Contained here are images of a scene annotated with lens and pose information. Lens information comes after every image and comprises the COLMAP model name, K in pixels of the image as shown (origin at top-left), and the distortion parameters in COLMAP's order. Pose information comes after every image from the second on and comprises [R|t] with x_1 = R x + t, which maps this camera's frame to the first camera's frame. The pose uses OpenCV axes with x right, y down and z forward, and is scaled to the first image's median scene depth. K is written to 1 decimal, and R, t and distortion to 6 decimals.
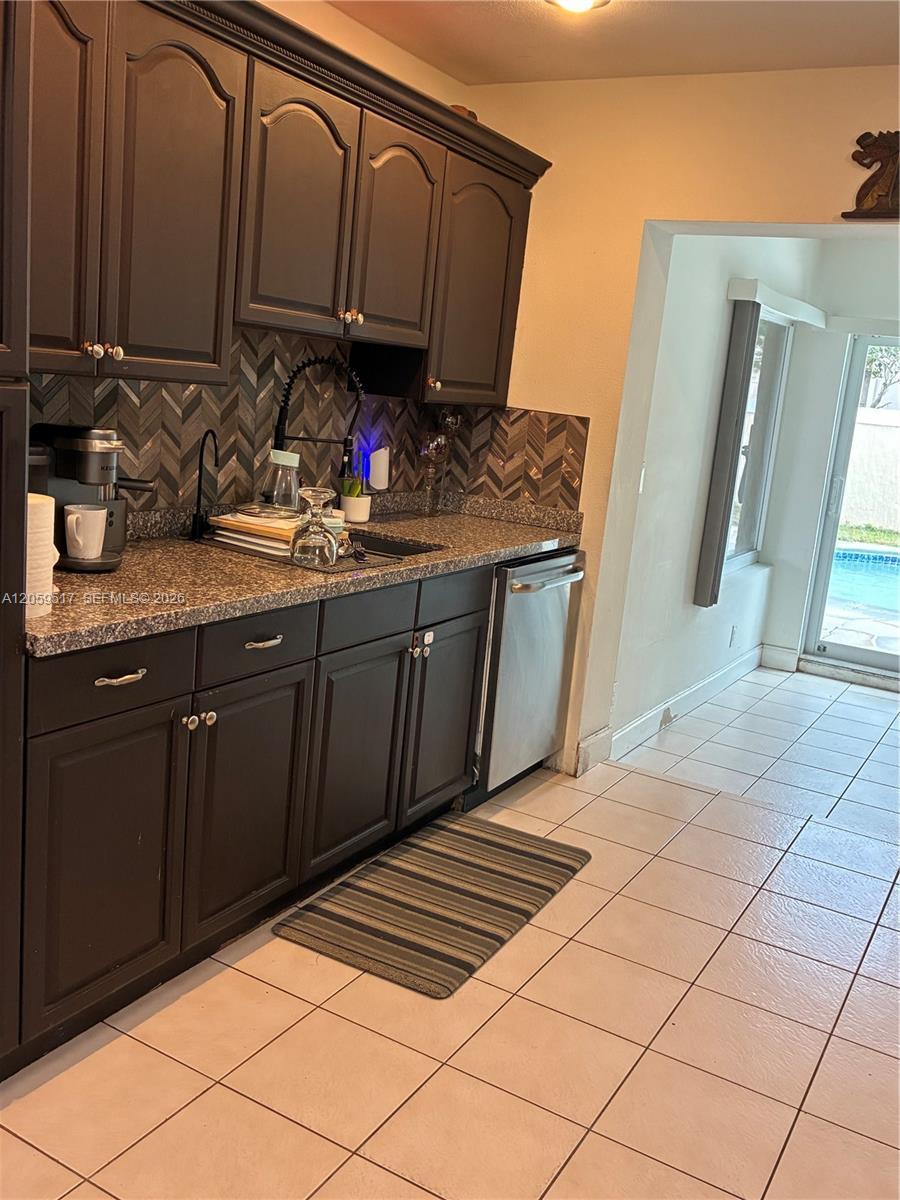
lens RADIAL K [[1059.4, 0, 446.5], [0, 1059.4, 598.4], [0, 0, 1]] dist [0.006941, 0.002533]
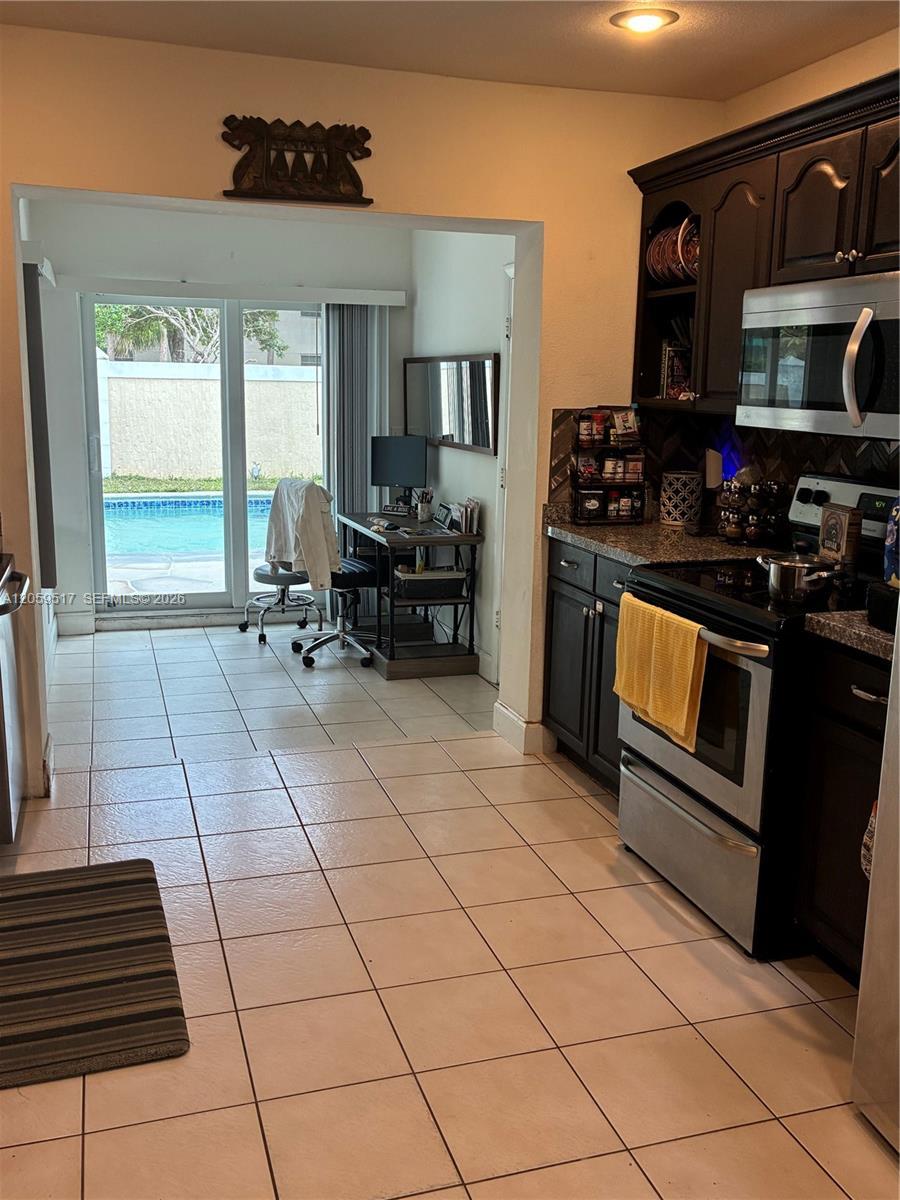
lens RADIAL K [[1059.4, 0, 446.5], [0, 1059.4, 598.4], [0, 0, 1]] dist [0.006941, 0.002533]
pose [[0.657922, -0.227251, 0.717981, -0.335097], [0.188896, 0.972704, 0.134780, -0.070505], [-0.729011, 0.046949, 0.682890, 0.139814]]
